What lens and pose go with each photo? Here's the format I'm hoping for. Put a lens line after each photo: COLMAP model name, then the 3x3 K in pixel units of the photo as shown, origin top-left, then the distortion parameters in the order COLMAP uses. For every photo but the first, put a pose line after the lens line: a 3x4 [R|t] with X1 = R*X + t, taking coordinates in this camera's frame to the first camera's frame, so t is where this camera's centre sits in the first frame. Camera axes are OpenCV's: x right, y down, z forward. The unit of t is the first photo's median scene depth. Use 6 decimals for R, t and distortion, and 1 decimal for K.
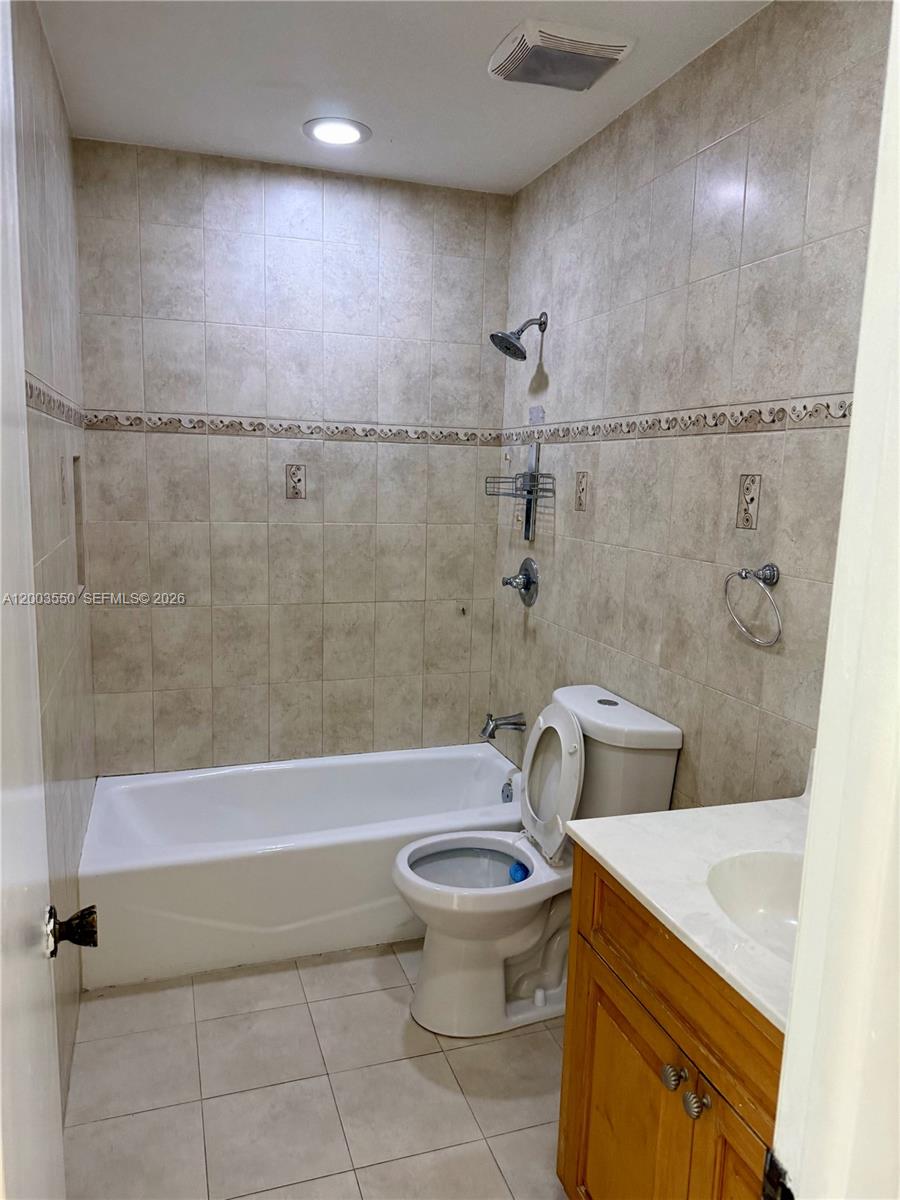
lens RADIAL K [[834.5, 0, 452.2], [0, 834.5, 610.8], [0, 0, 1]] dist [0.097493, -0.184939]
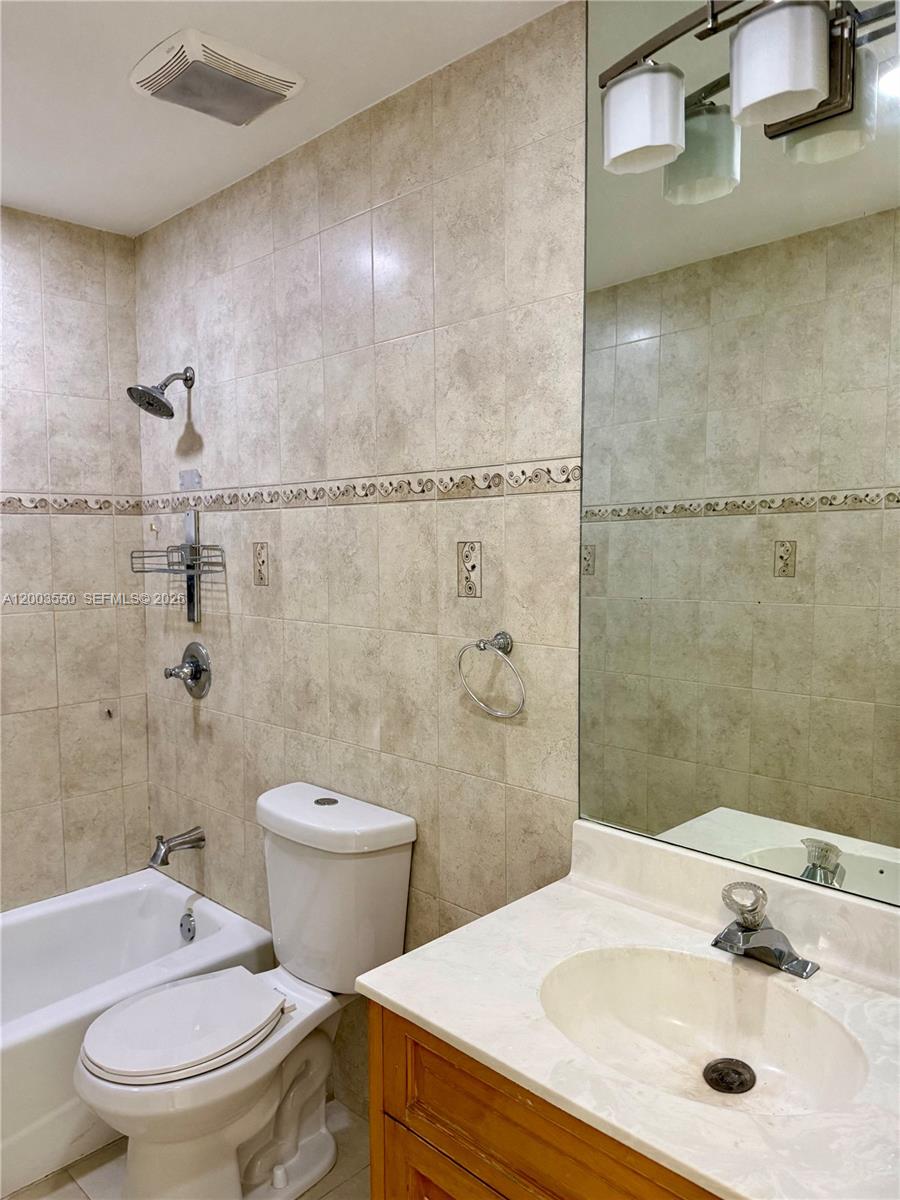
lens RADIAL K [[848.4, 0, 466.9], [0, 848.4, 600.5], [0, 0, 1]] dist [0.146295, -0.272641]
pose [[0.890925, -0.065954, 0.449335, -0.069898], [0.106715, 0.992099, -0.065969, -0.023560], [-0.441434, 0.106724, 0.890924, 0.110023]]
